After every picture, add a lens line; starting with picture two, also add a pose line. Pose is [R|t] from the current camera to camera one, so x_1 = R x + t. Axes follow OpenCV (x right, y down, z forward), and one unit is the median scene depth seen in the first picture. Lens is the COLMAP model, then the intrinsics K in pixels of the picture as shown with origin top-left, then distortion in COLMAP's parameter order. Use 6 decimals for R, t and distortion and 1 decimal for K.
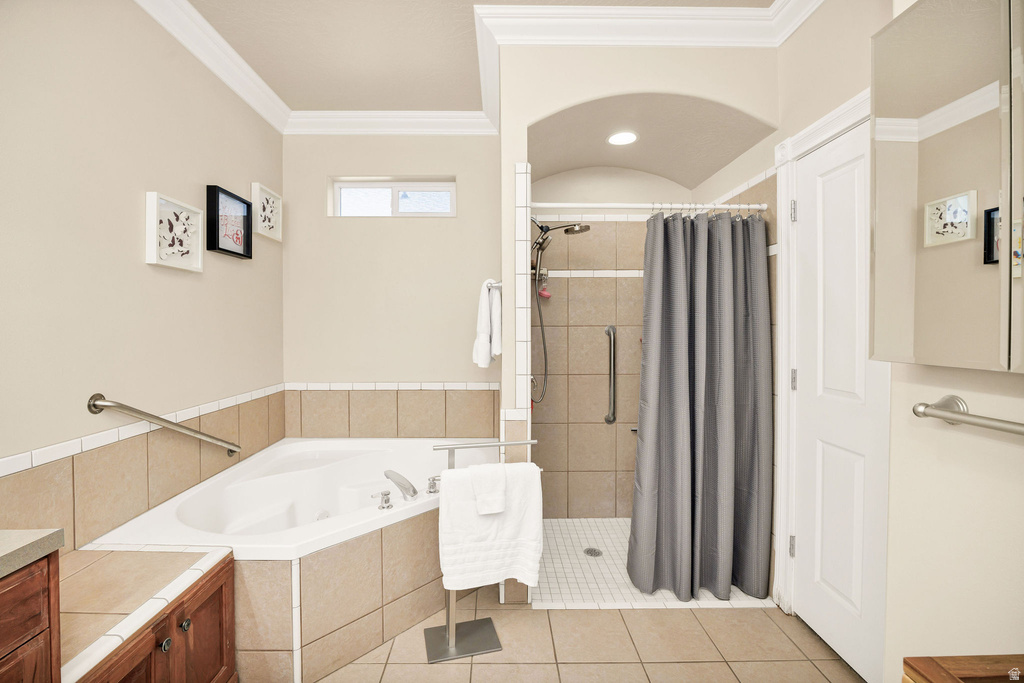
lens RADIAL K [[468.8, 0, 506.6], [0, 468.8, 334.5], [0, 0, 1]] dist [-0.012335, -0.000051]
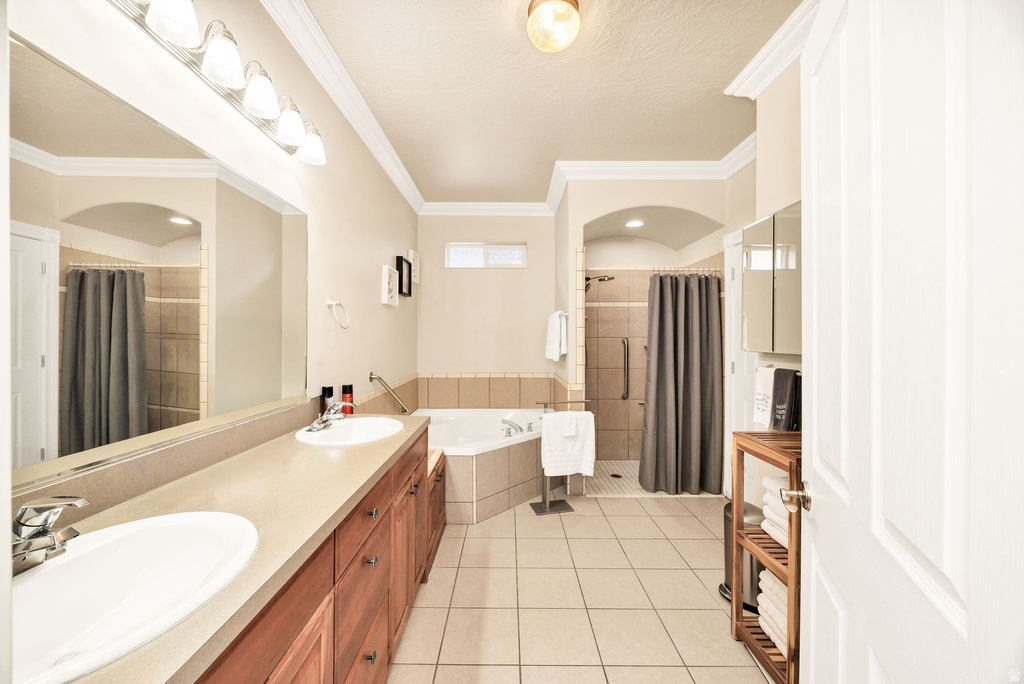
lens RADIAL K [[420.2, 0, 514.3], [0, 420.2, 341.6], [0, 0, 1]] dist [0.002625, 0.000405]
pose [[0.999999, 0.001170, 0.000543, -0.207569], [-0.001166, 0.999973, -0.007267, 0.008998], [-0.000552, 0.007266, 0.999973, -0.565791]]
